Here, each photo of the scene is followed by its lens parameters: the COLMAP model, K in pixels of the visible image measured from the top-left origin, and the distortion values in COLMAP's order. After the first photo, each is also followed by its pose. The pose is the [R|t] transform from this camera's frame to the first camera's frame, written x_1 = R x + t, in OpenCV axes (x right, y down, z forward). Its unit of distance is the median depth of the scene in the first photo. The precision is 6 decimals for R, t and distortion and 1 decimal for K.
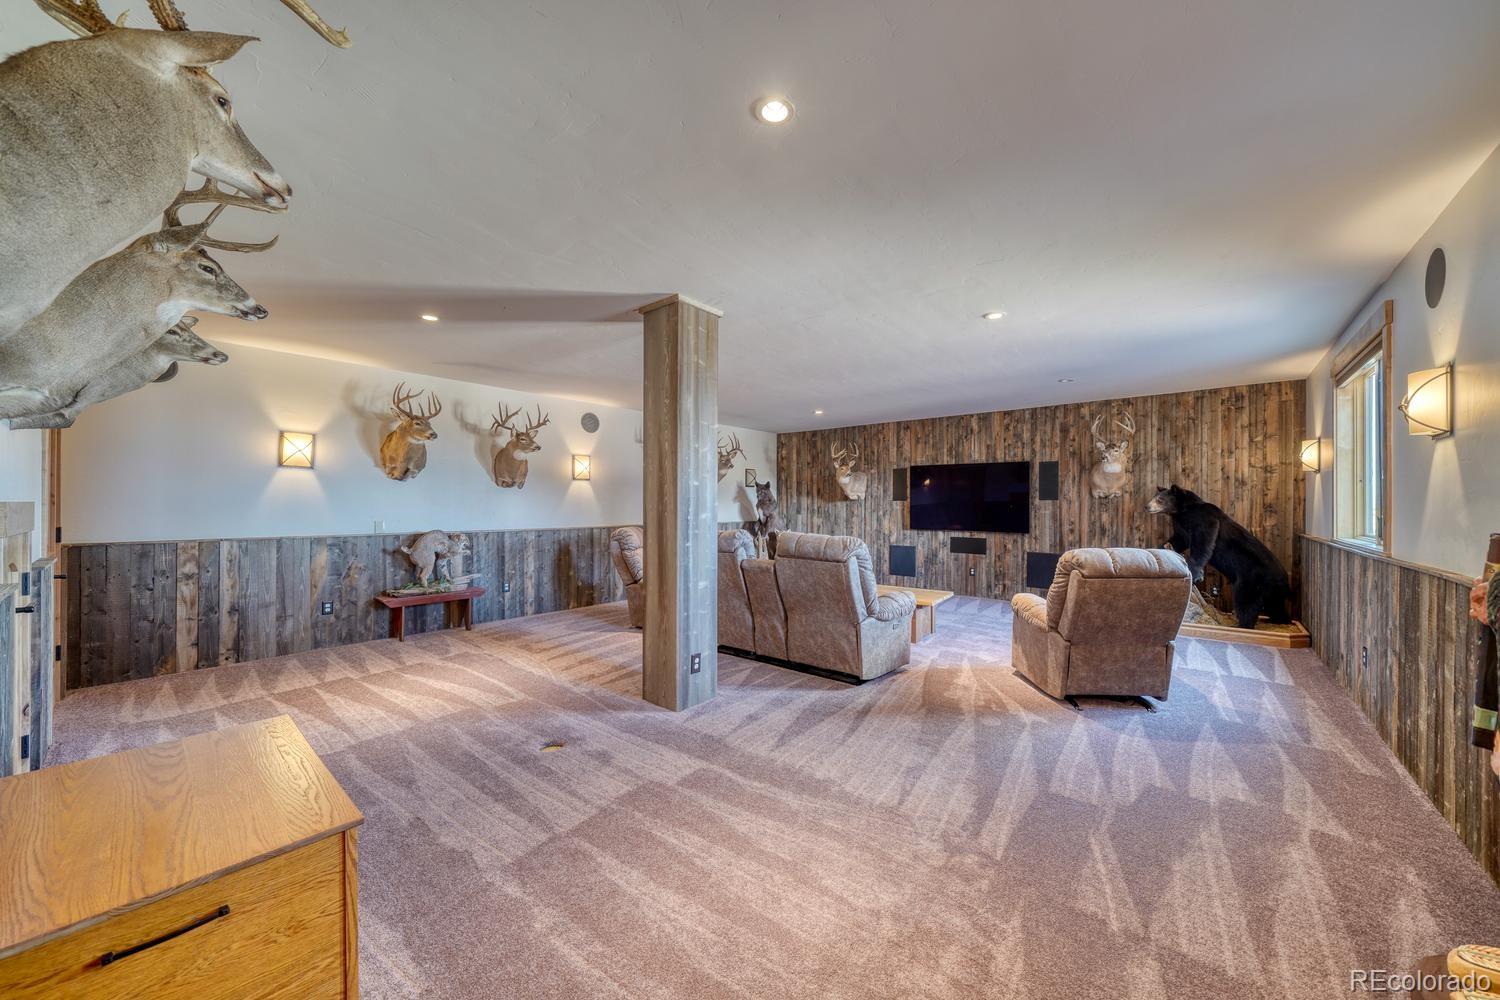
lens RADIAL K [[516.9, 0, 759.6], [0, 516.9, 503.8], [0, 0, 1]] dist [-0.005564, 0.000226]
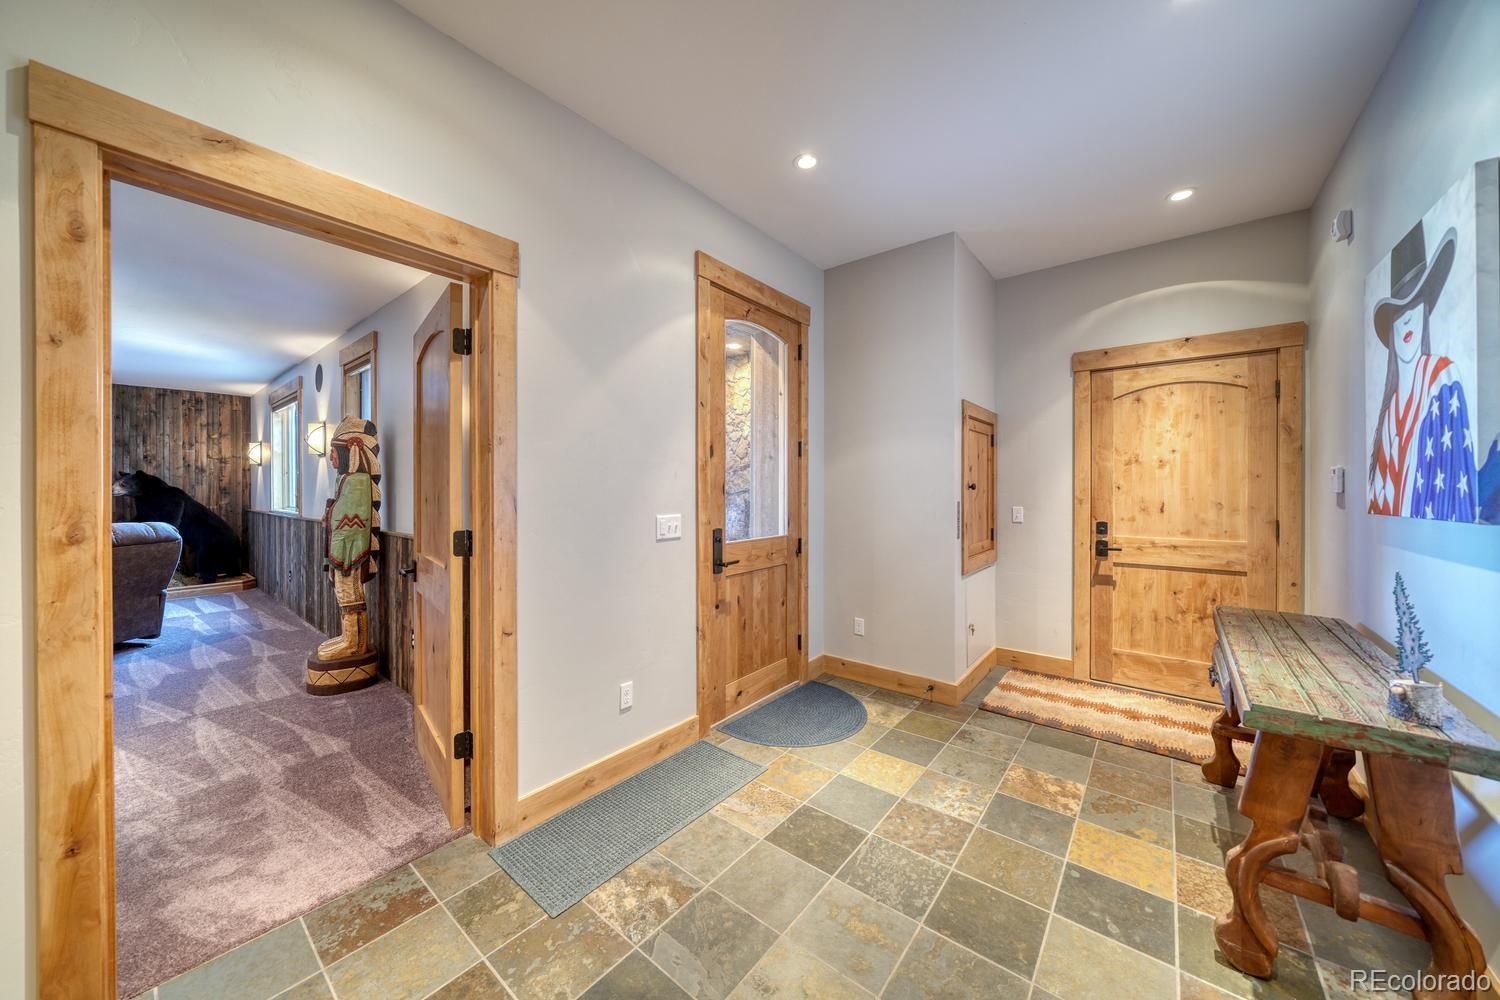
lens RADIAL K [[516.9, 0, 759.8], [0, 516.9, 490.9], [0, 0, 1]] dist [-0.005564, 0.000226]
pose [[-0.039853, -0.009488, 0.999161, -0.420097], [0.000028, 0.999955, 0.009497, -0.003151], [-0.999206, 0.000407, -0.039851, -0.351835]]
